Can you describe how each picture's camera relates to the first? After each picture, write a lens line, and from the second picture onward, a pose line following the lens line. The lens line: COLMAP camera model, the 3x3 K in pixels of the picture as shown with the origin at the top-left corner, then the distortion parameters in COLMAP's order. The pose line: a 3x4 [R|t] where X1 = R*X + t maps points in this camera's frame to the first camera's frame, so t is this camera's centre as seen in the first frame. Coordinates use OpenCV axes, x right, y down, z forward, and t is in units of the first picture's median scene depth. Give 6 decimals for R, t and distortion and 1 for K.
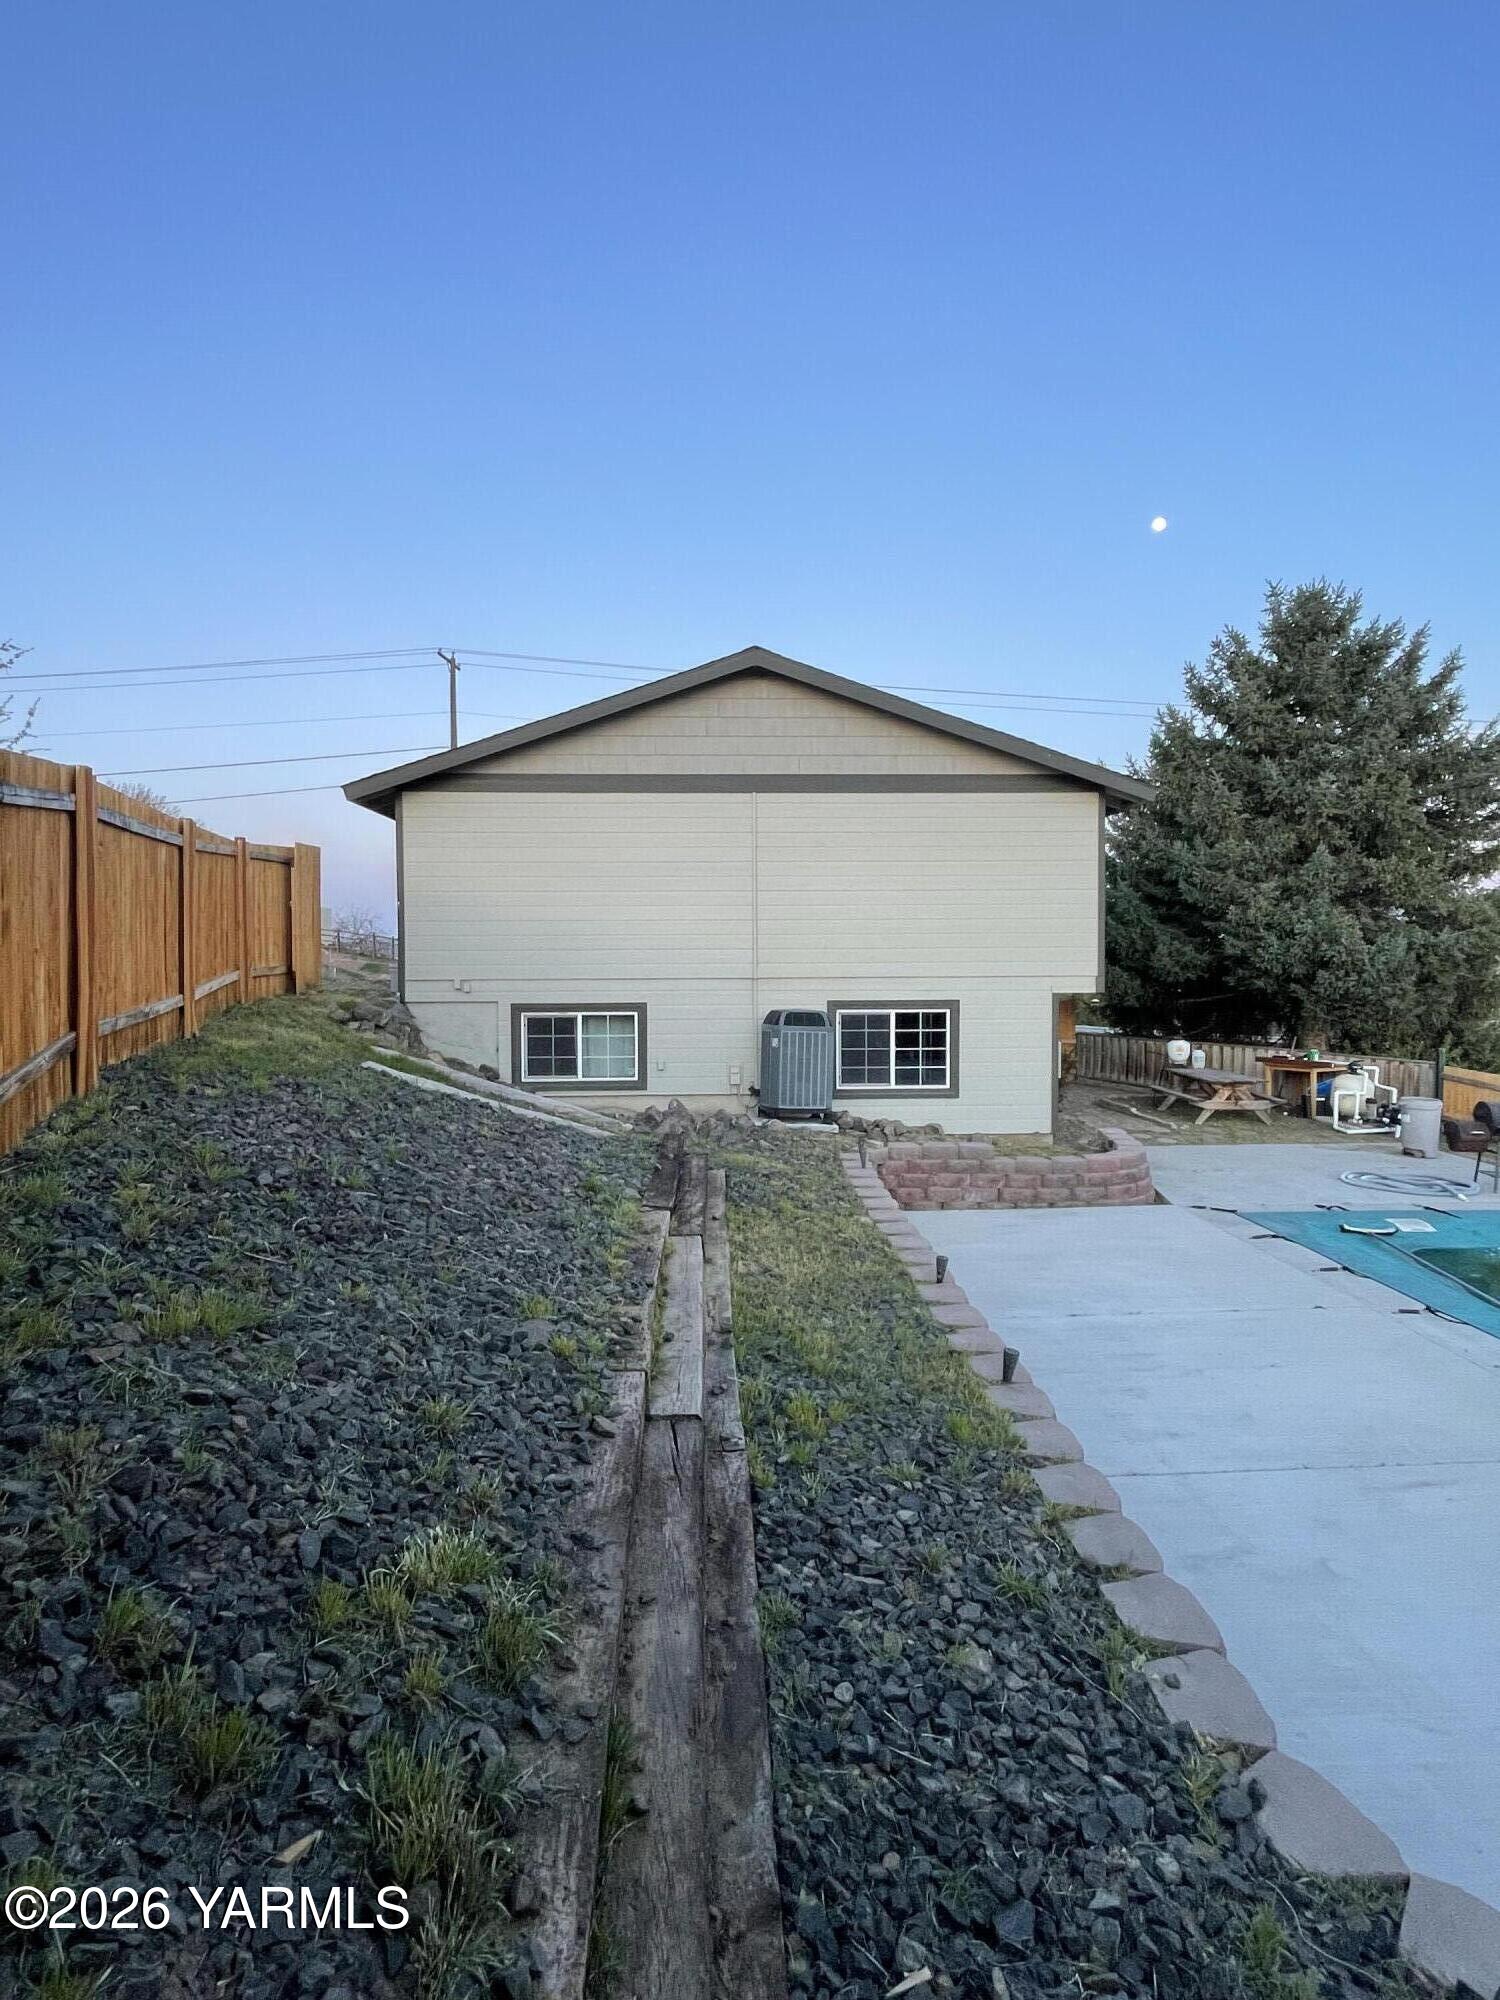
lens RADIAL K [[1018.1, 0, 737.4], [0, 1018.1, 989.4], [0, 0, 1]] dist [-0.023730, -0.001088]
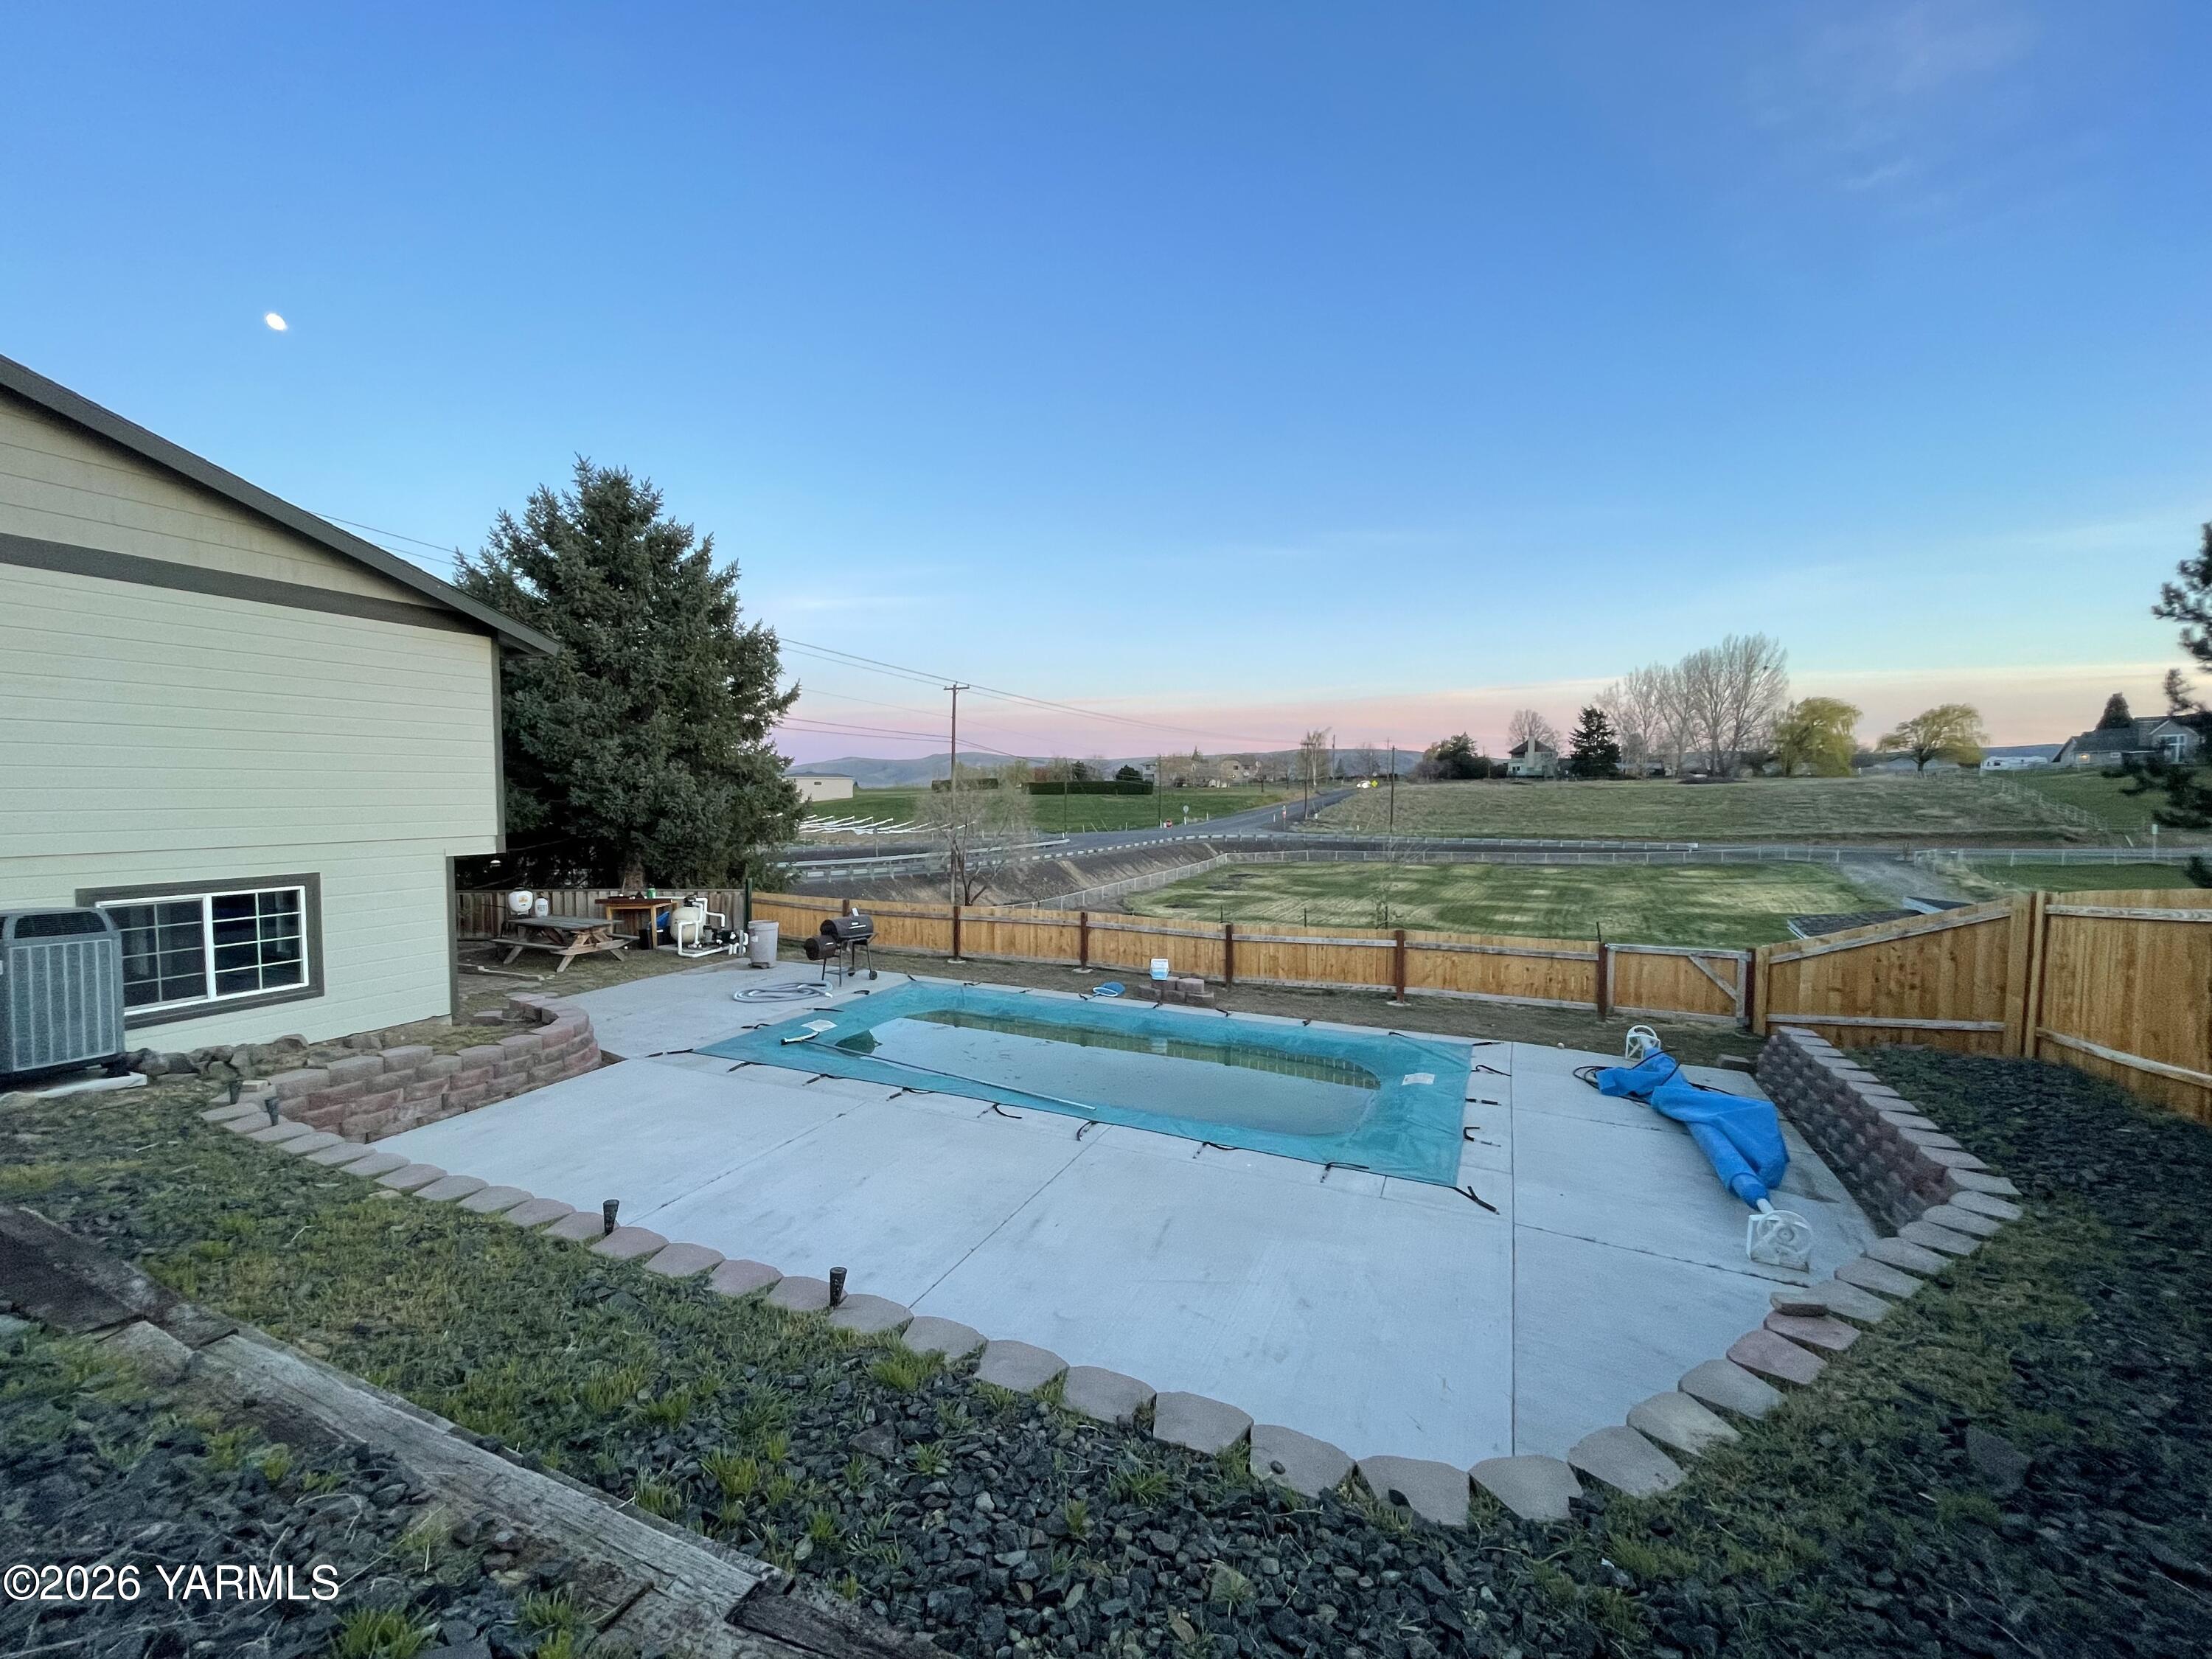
lens RADIAL K [[880.4, 0, 1082.8], [0, 880.4, 836.8], [0, 0, 1]] dist [0.001128, -0.001066]
pose [[0.442072, -0.041873, 0.896002, -0.108922], [0.024864, 0.999098, 0.034423, -0.021875], [-0.896635, 0.007061, 0.442715, 0.132432]]
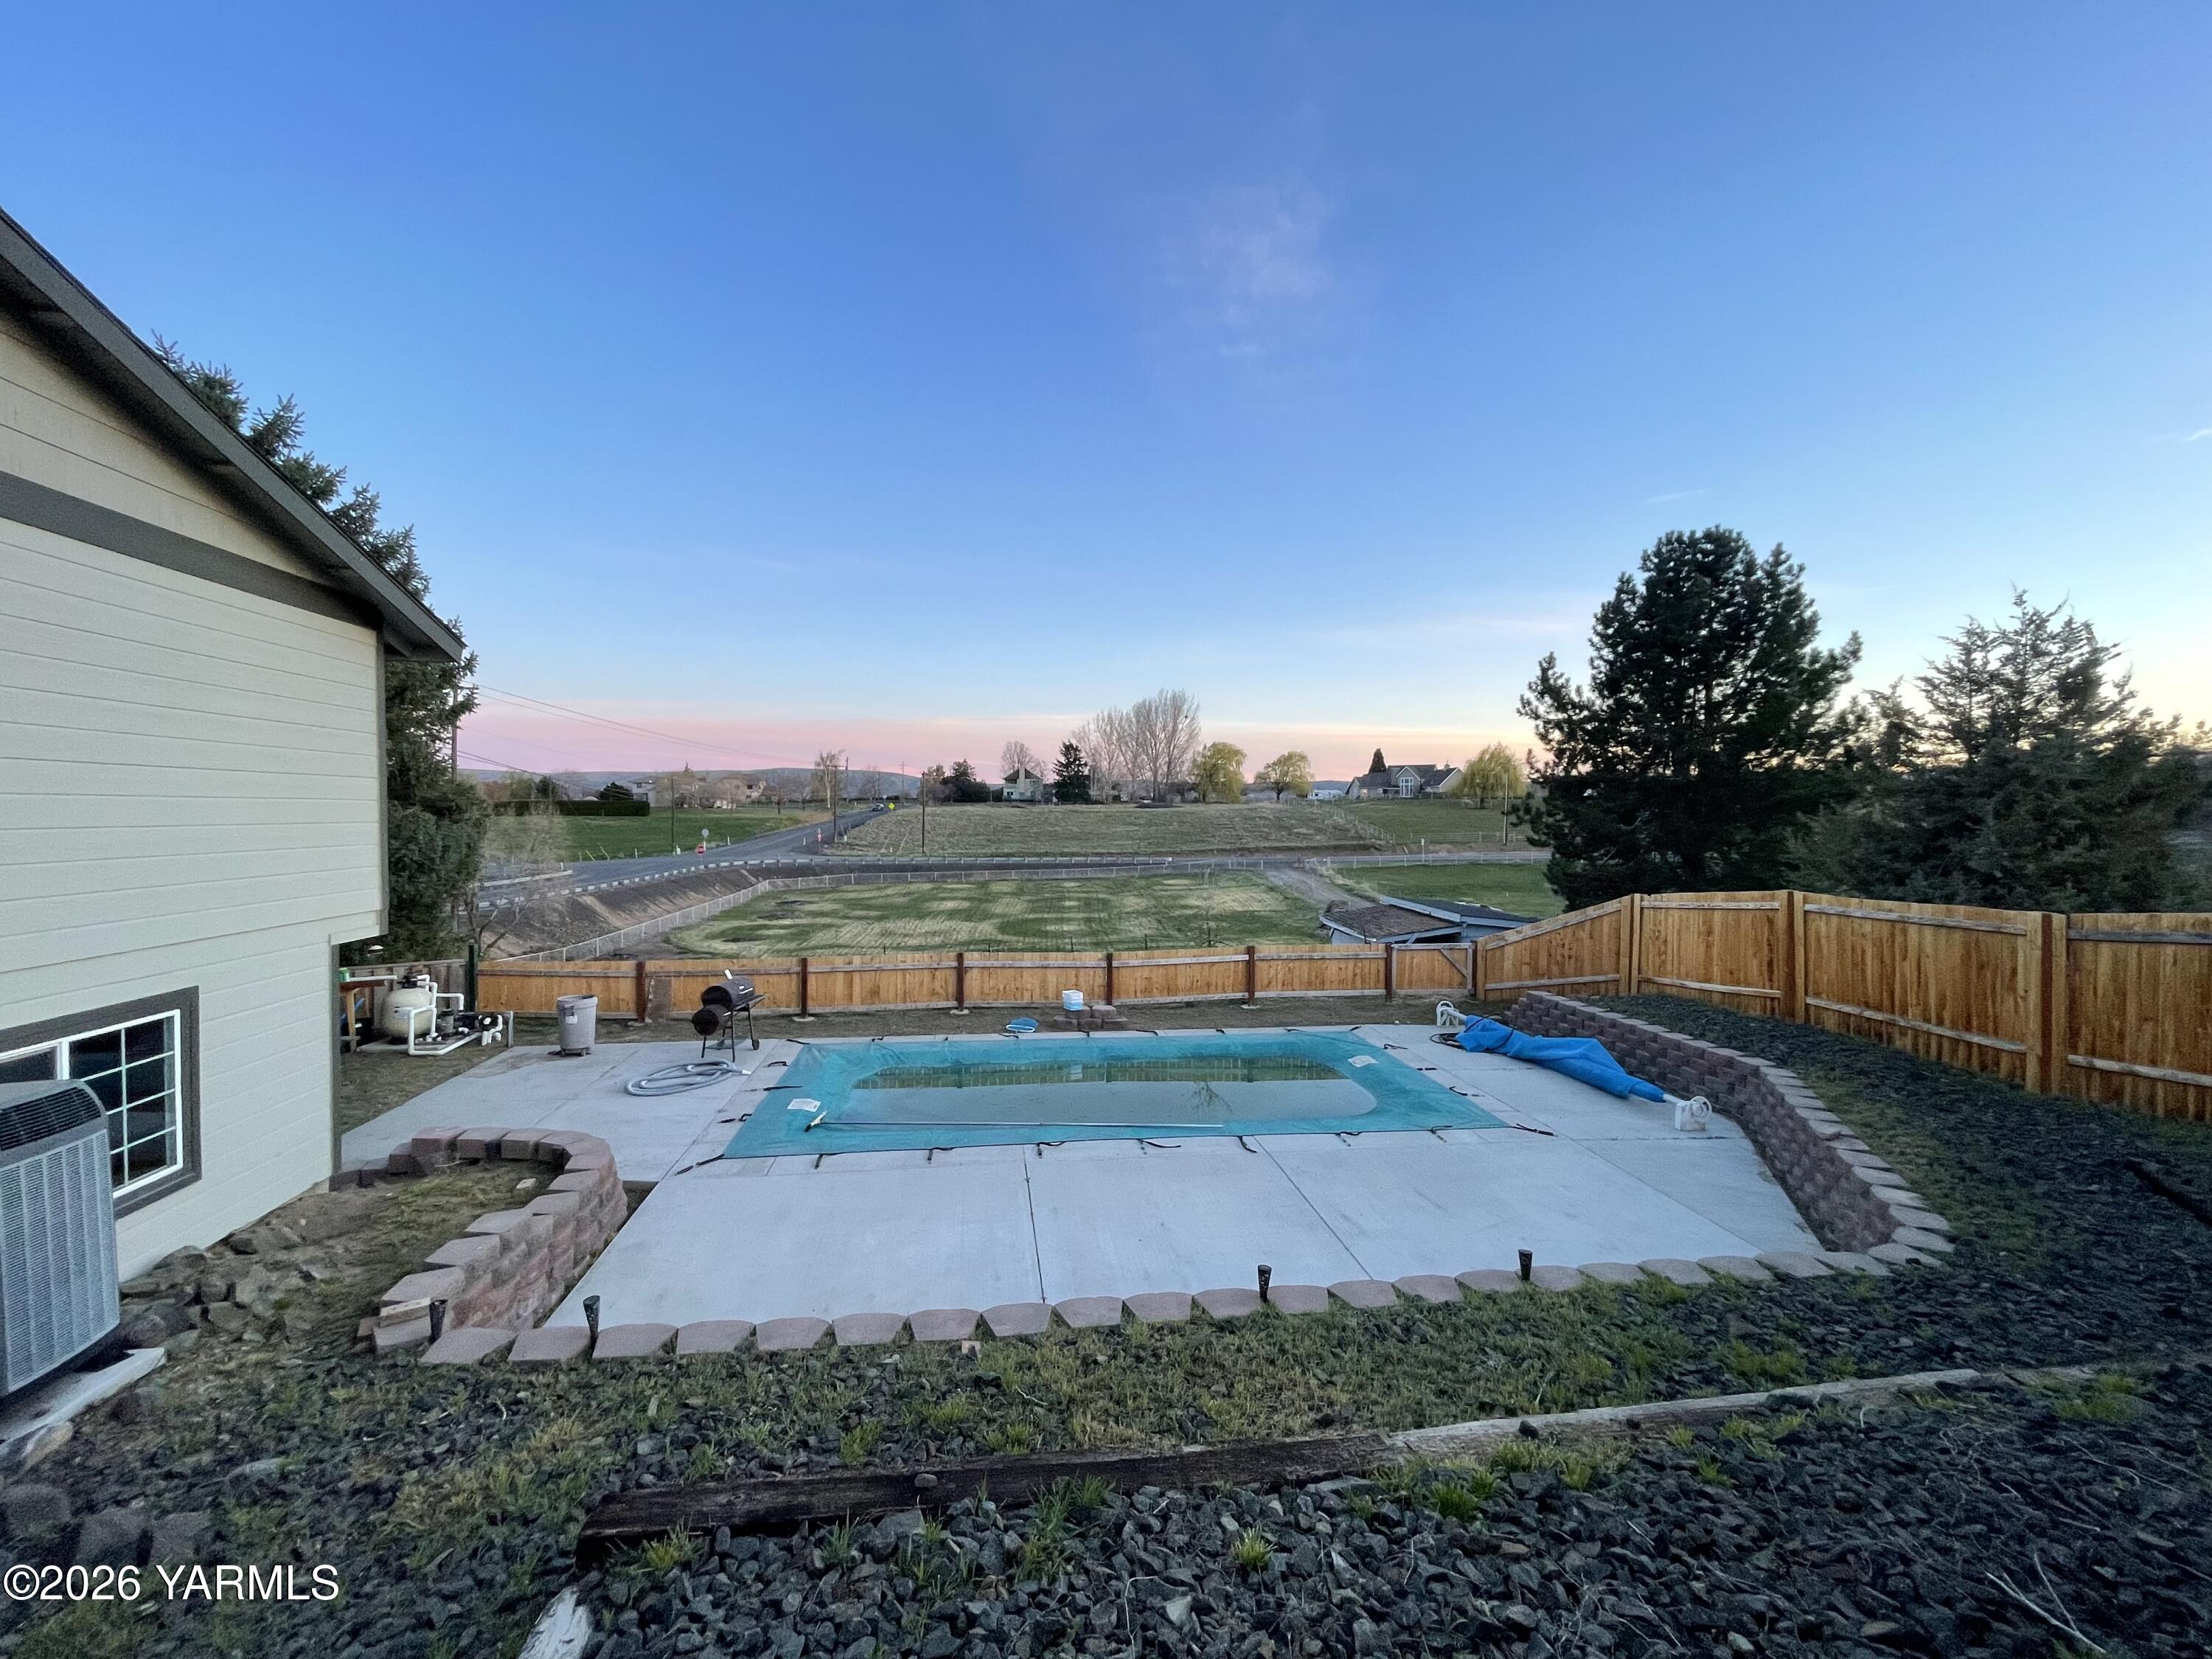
lens RADIAL K [[880.4, 0, 1101.9], [0, 880.4, 851.1], [0, 0, 1]] dist [0.001128, -0.001066]
pose [[-0.104190, -0.038061, 0.993829, -0.212470], [0.026039, 0.998821, 0.040982, -0.051593], [-0.994216, 0.030149, -0.103076, 0.490295]]
